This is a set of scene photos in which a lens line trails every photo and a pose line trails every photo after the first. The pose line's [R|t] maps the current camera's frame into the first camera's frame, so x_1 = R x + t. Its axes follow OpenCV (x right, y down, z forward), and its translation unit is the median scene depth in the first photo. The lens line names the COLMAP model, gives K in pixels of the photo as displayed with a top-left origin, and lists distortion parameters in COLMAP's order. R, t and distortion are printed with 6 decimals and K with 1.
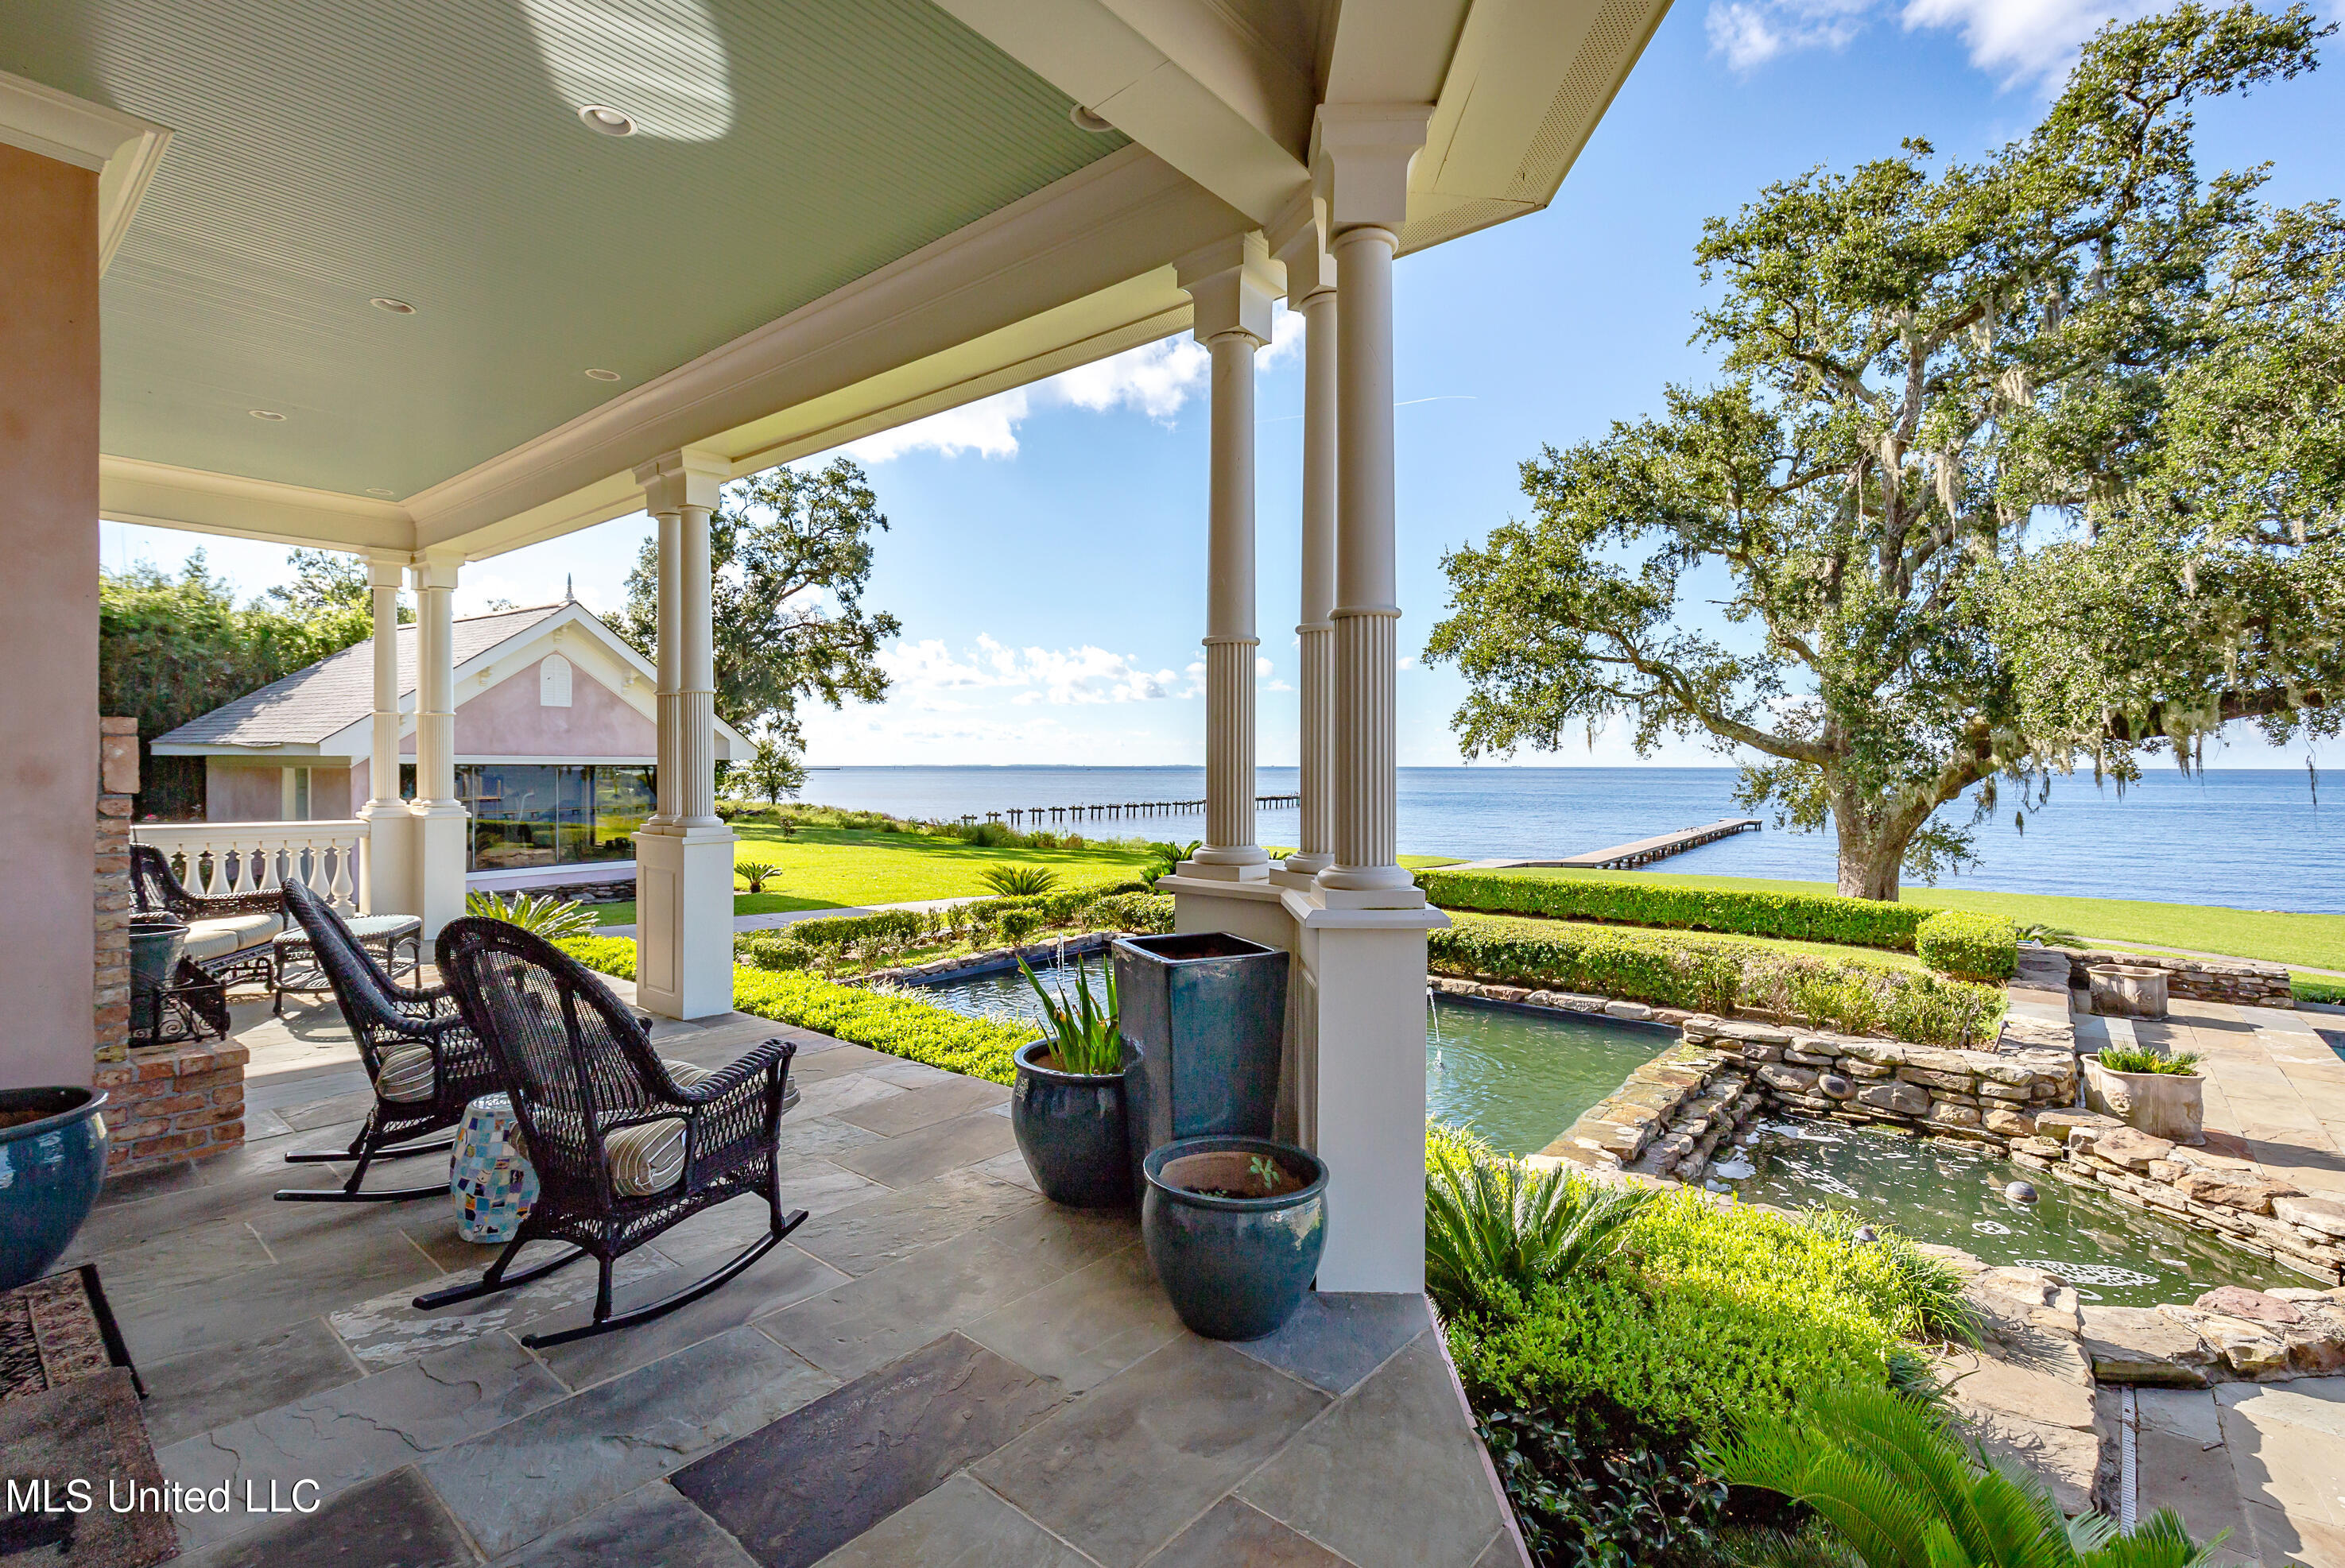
lens RADIAL K [[1084.9, 0, 1185.8], [0, 1084.9, 772.2], [0, 0, 1]] dist [0.001278, 0.000589]
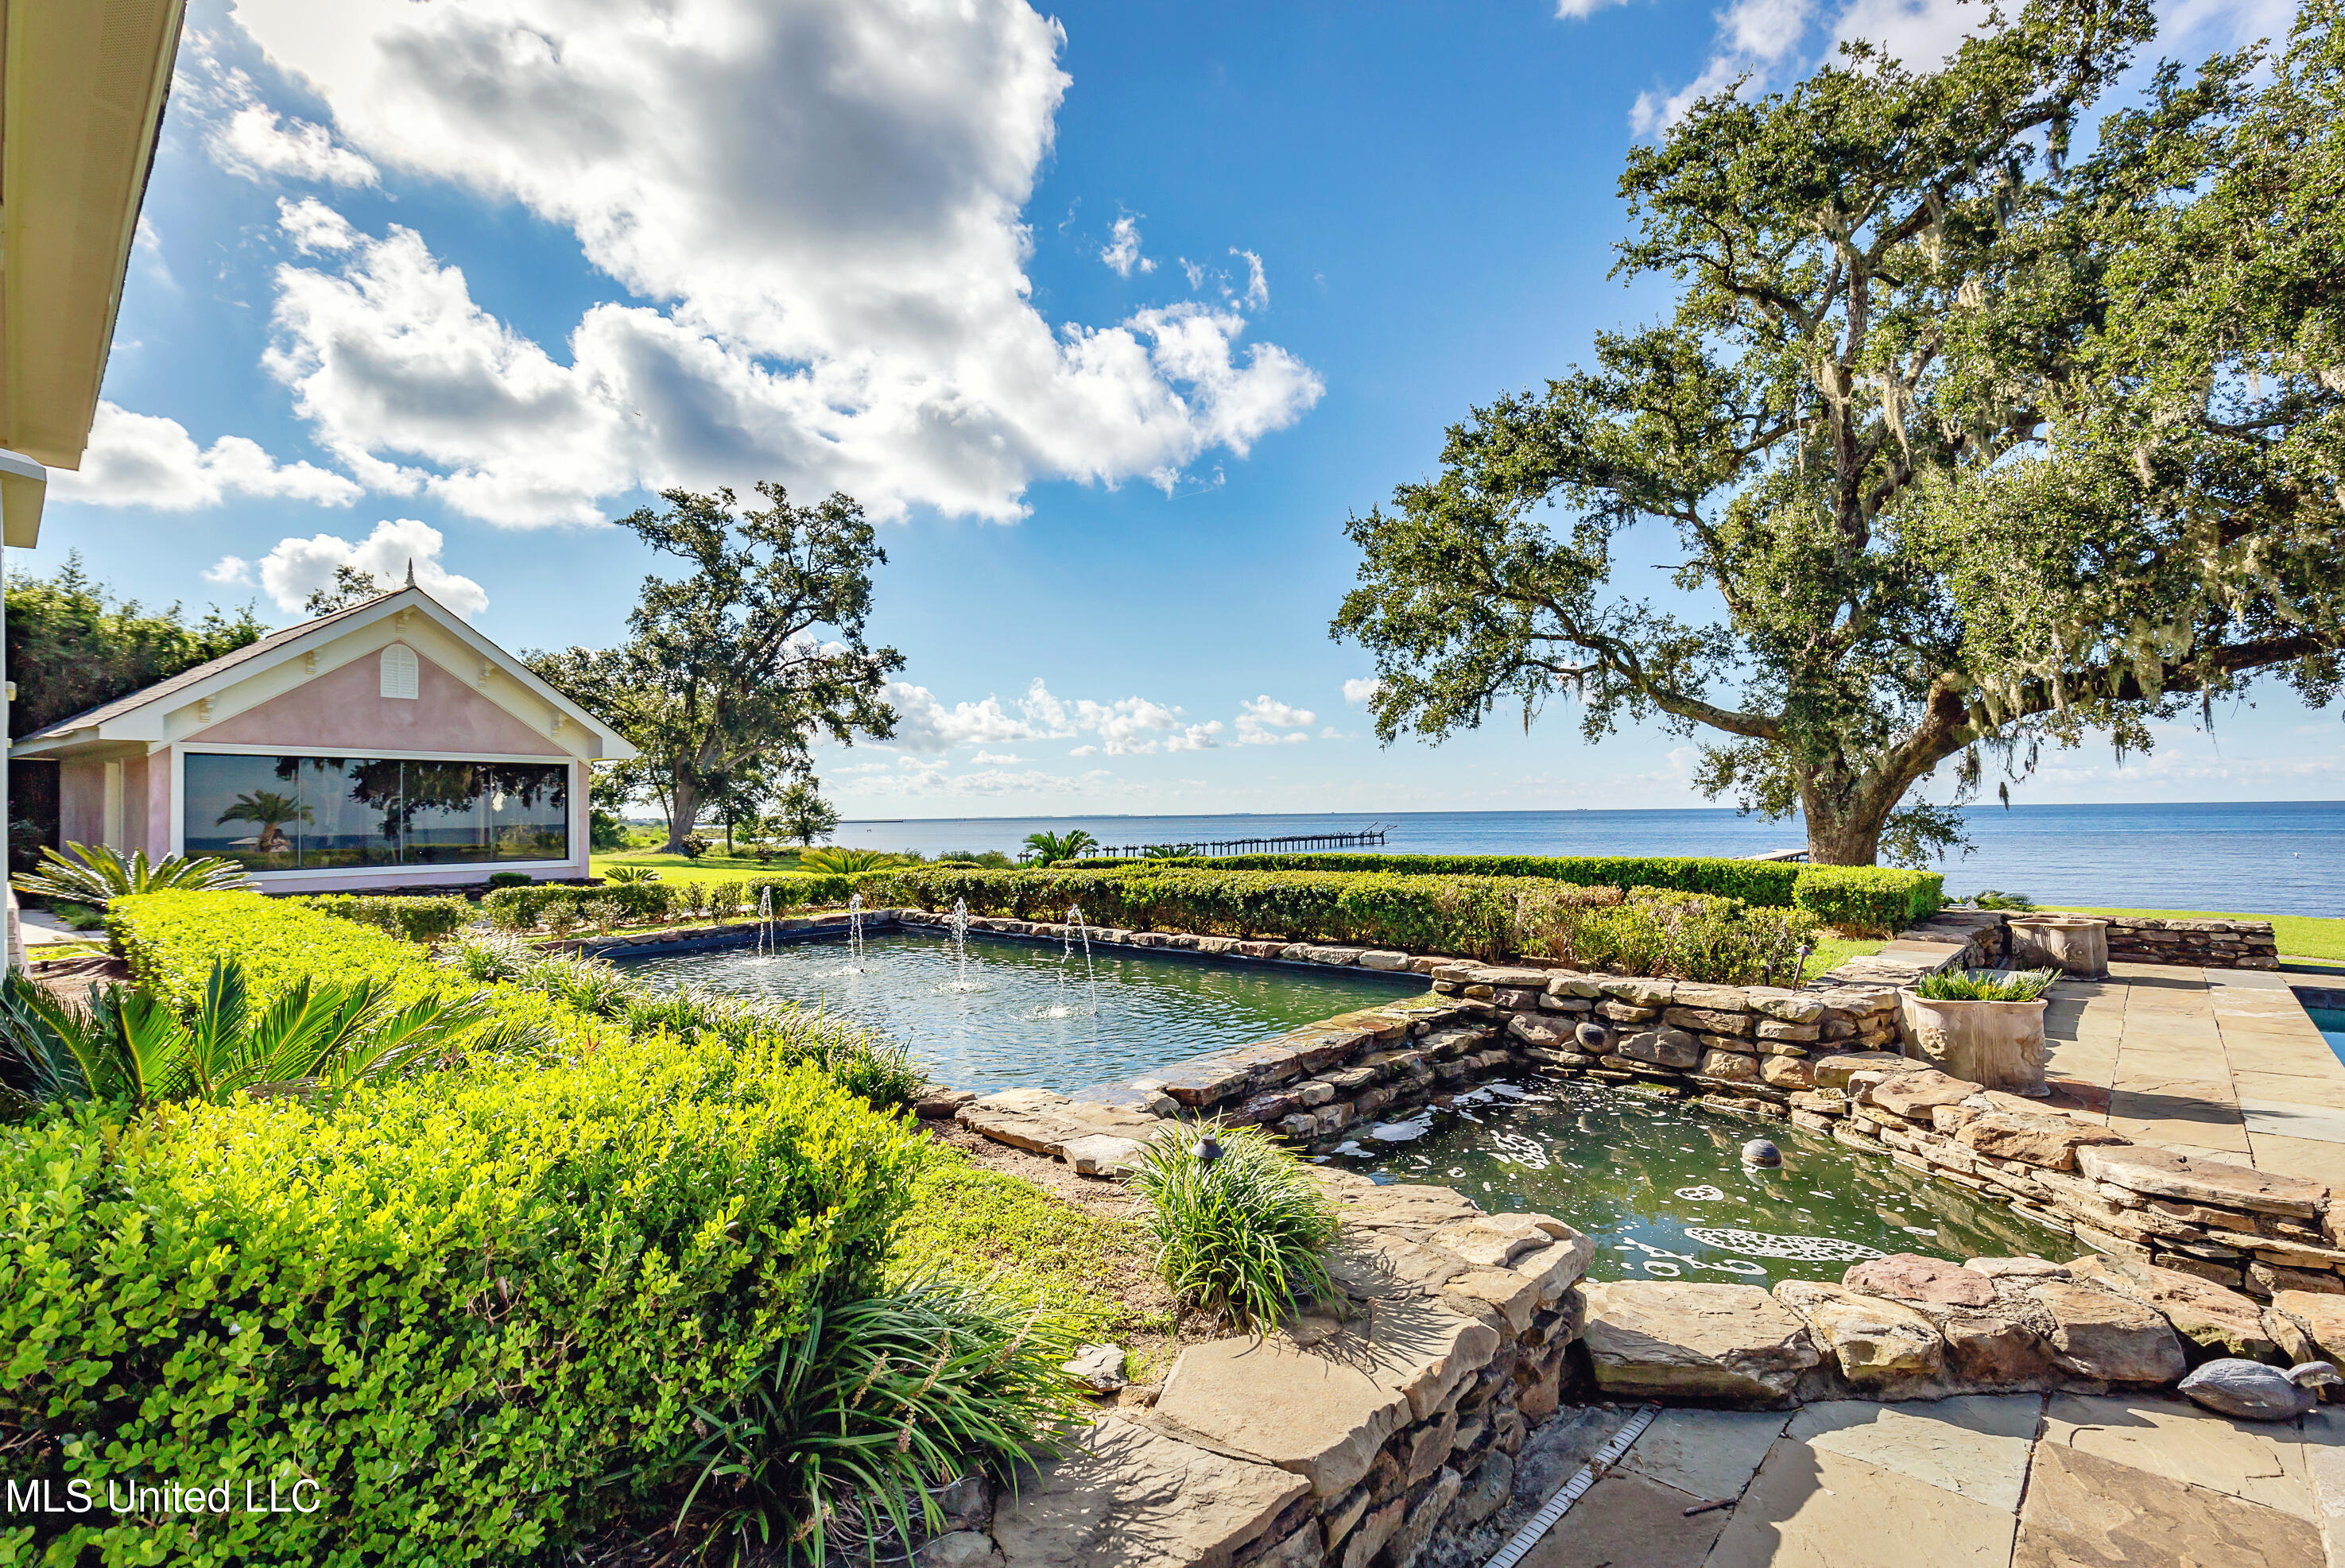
lens RADIAL K [[1083.8, 0, 1172.5], [0, 1083.8, 784.0], [0, 0, 1]] dist [0.003994, -0.000865]
pose [[0.998370, -0.018075, -0.054138, 0.211396], [0.016472, 0.999417, -0.029915, 0.078105], [0.054648, 0.028974, 0.998085, 0.125079]]
